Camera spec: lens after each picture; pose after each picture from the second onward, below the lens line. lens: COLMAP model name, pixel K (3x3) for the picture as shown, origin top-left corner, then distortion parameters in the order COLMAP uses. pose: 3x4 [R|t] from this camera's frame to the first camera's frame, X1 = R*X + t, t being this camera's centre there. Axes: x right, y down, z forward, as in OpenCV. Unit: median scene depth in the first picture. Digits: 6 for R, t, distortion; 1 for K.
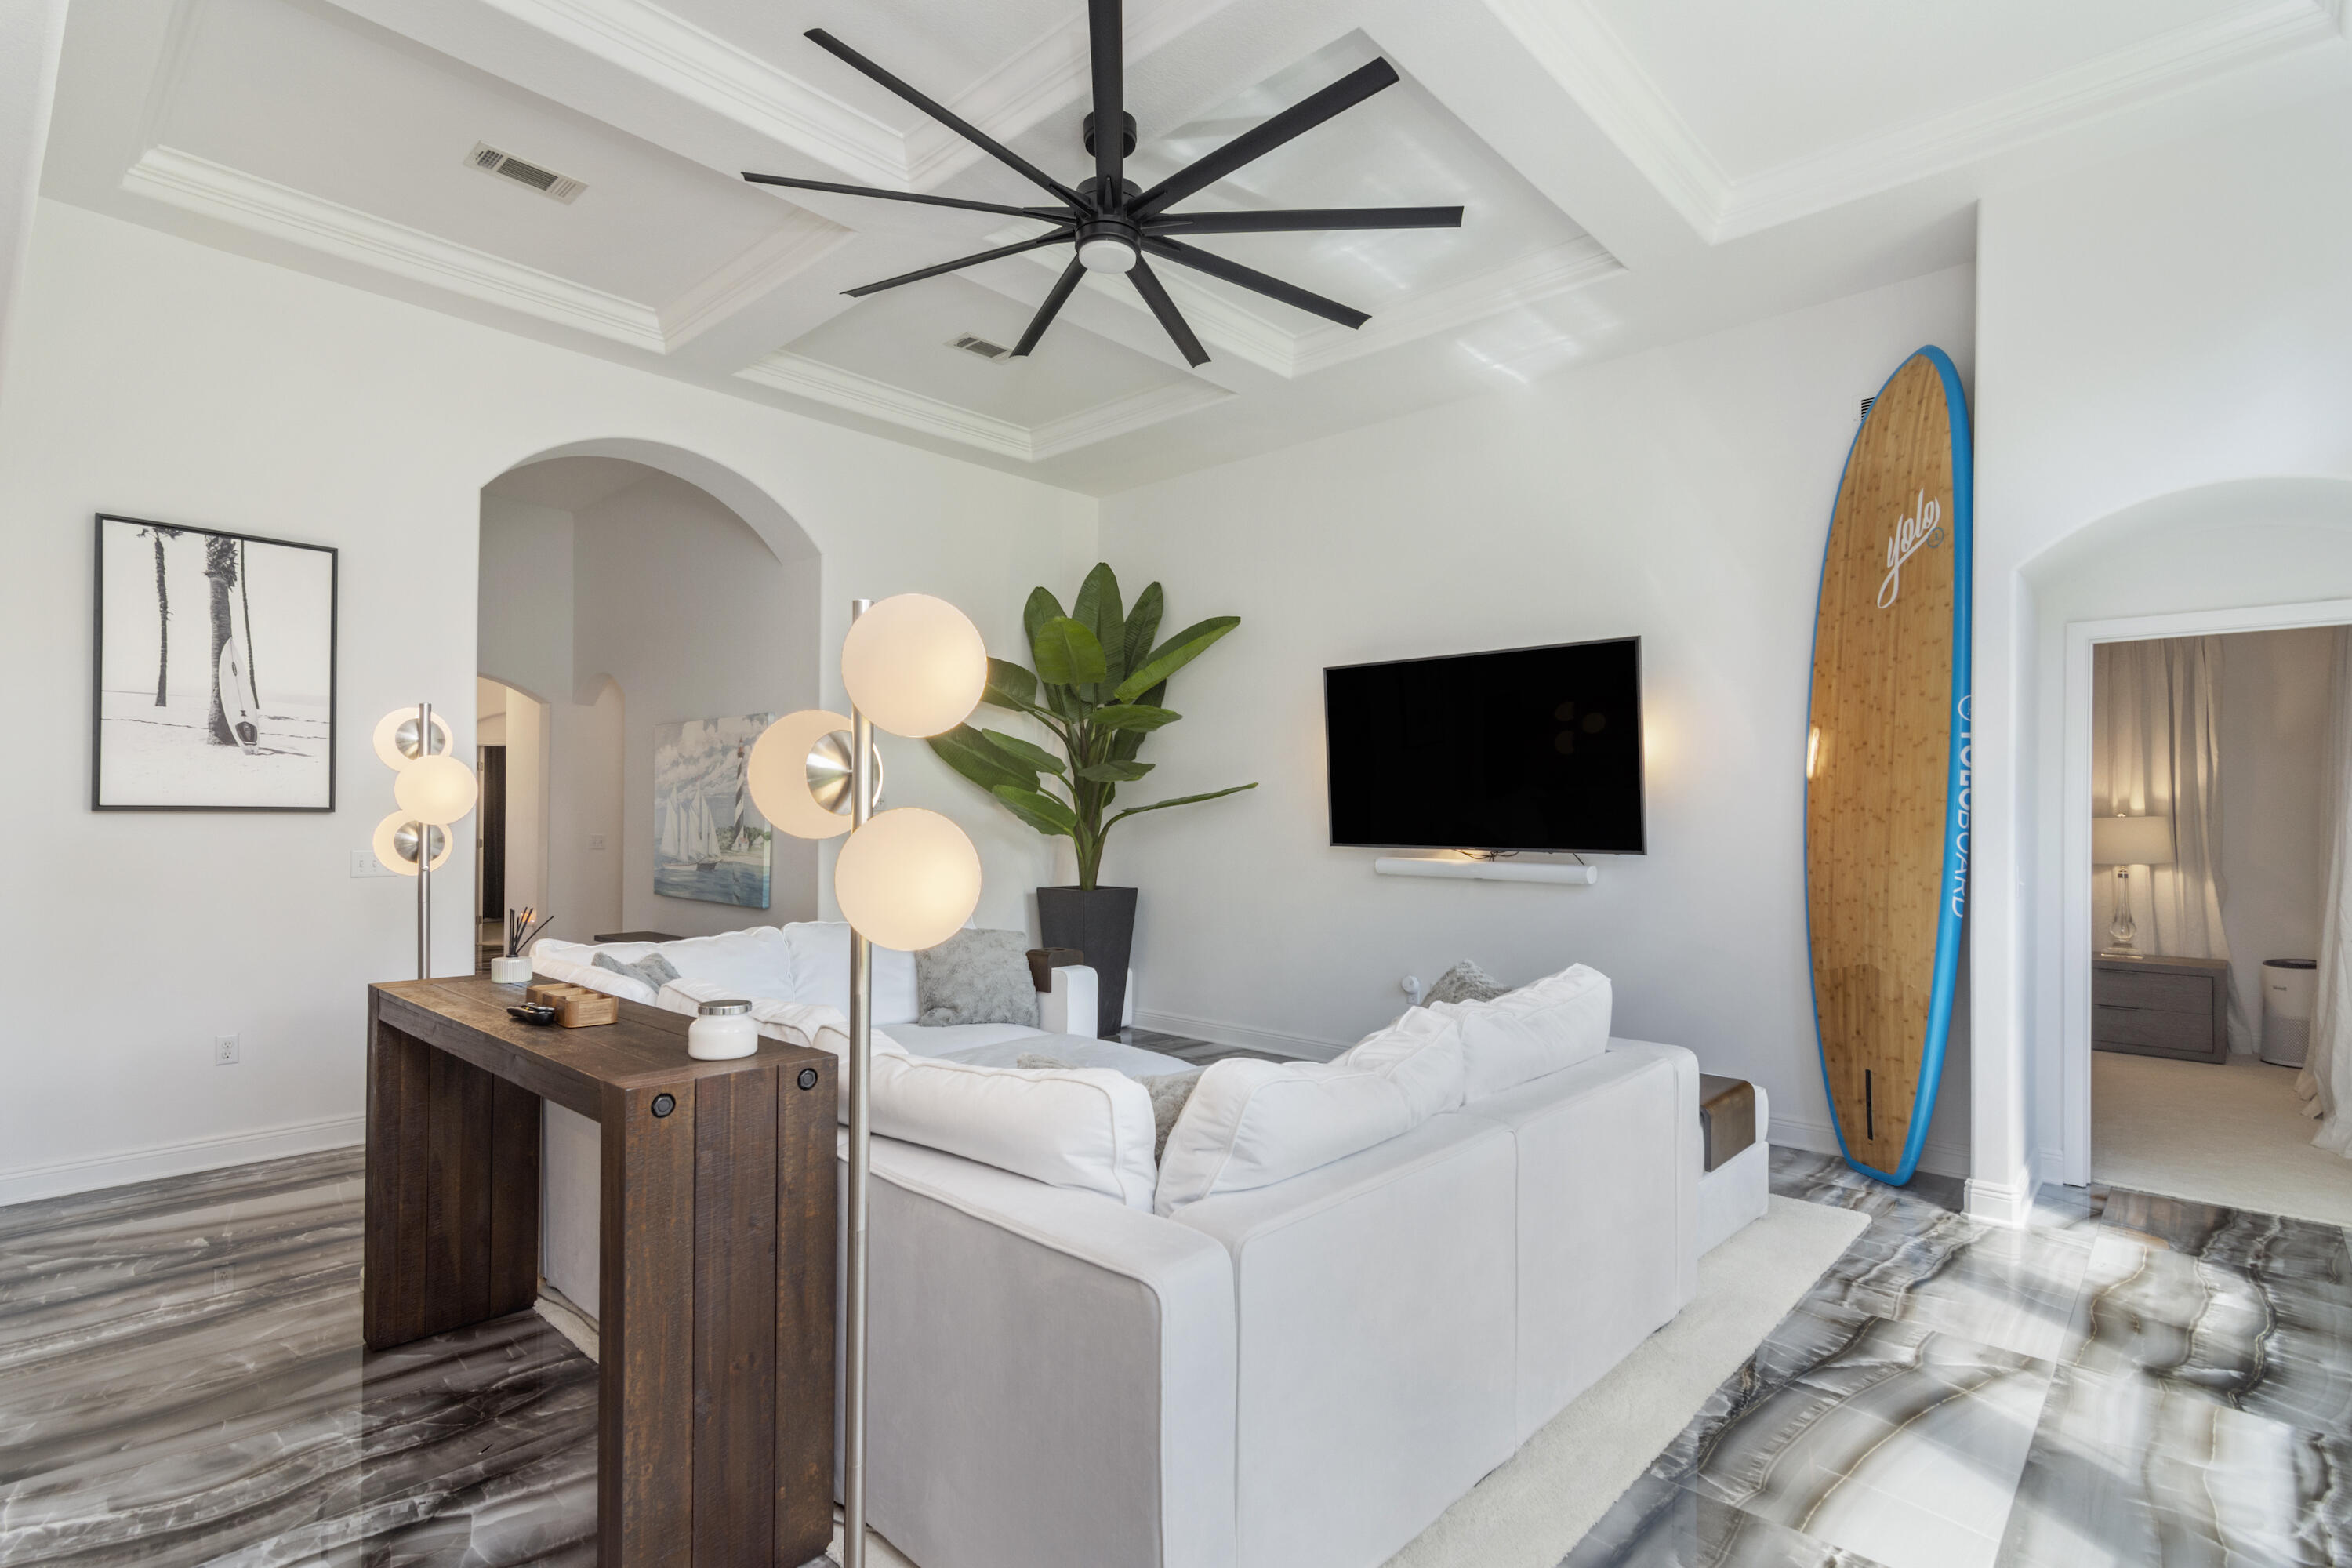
lens RADIAL K [[1150.2, 0, 1182.7], [0, 1150.2, 814.8], [0, 0, 1]] dist [-0.002219, -0.000562]
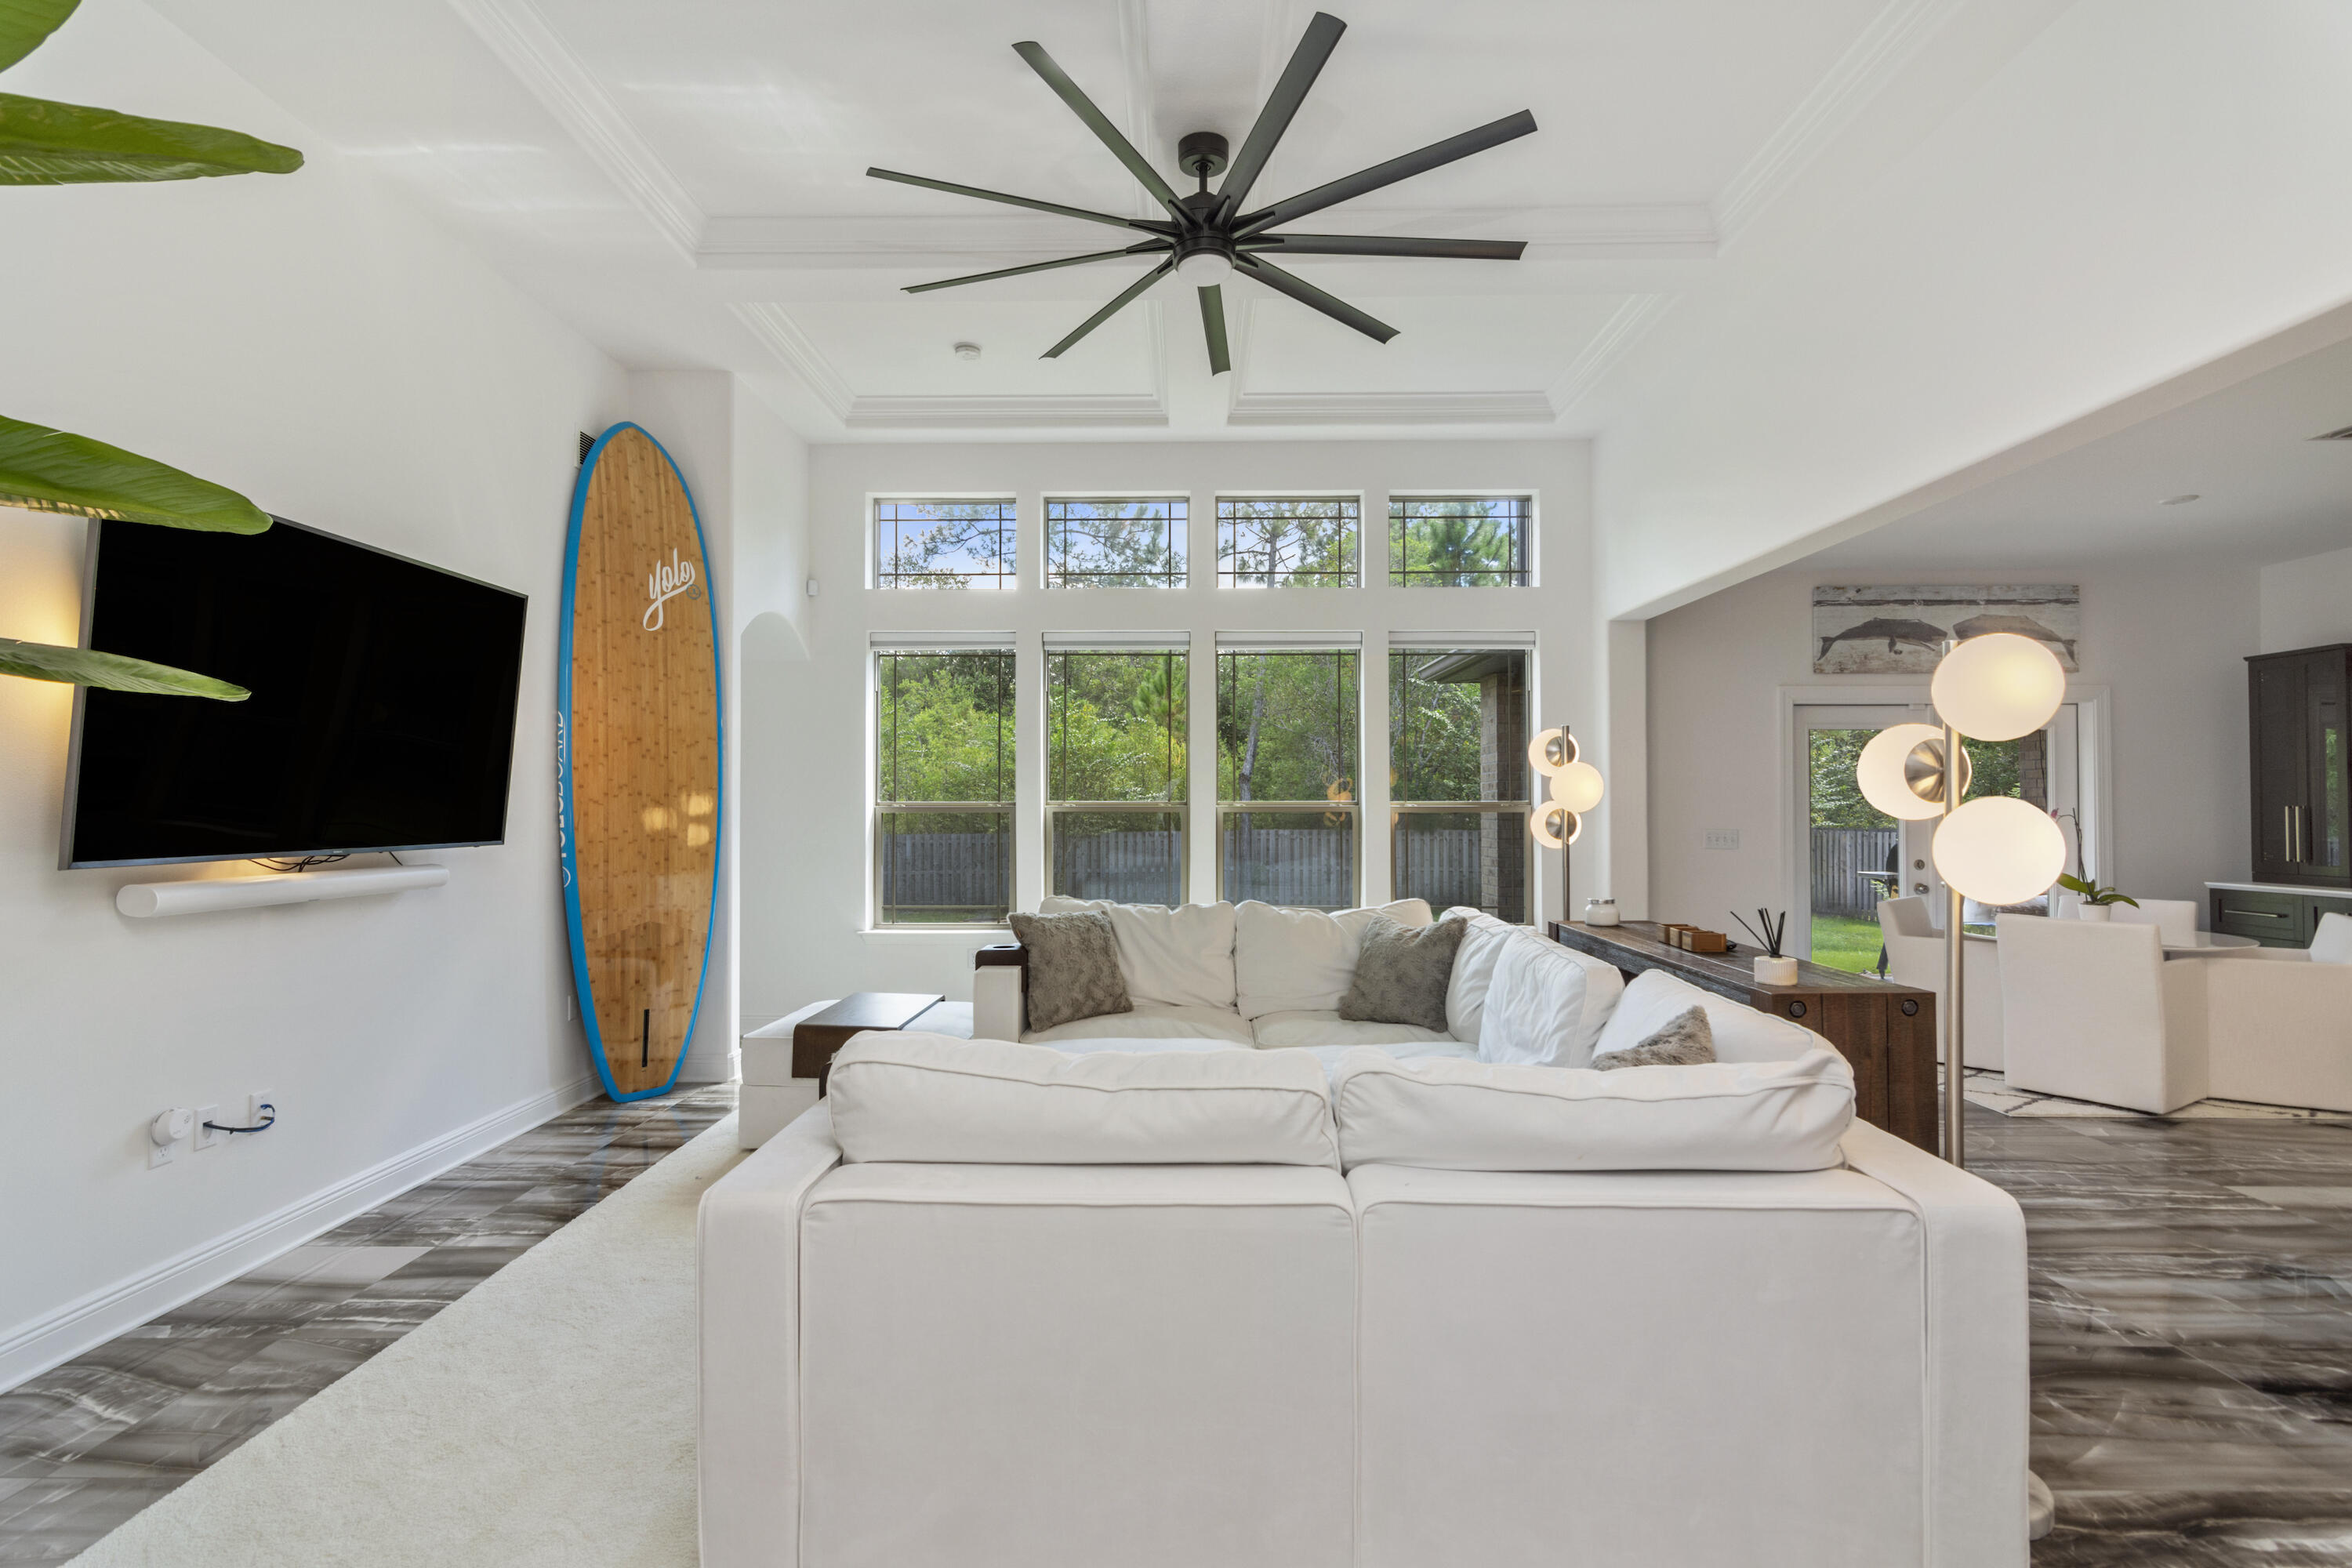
lens RADIAL K [[1079.1, 0, 1189.5], [0, 1079.1, 785.4], [0, 0, 1]] dist [-0.002708, -0.000469]
pose [[-0.668557, 0.006210, 0.743635, -0.641792], [-0.005652, 0.999894, -0.013431, -0.002025], [-0.743639, -0.013182, -0.668451, 1.358232]]
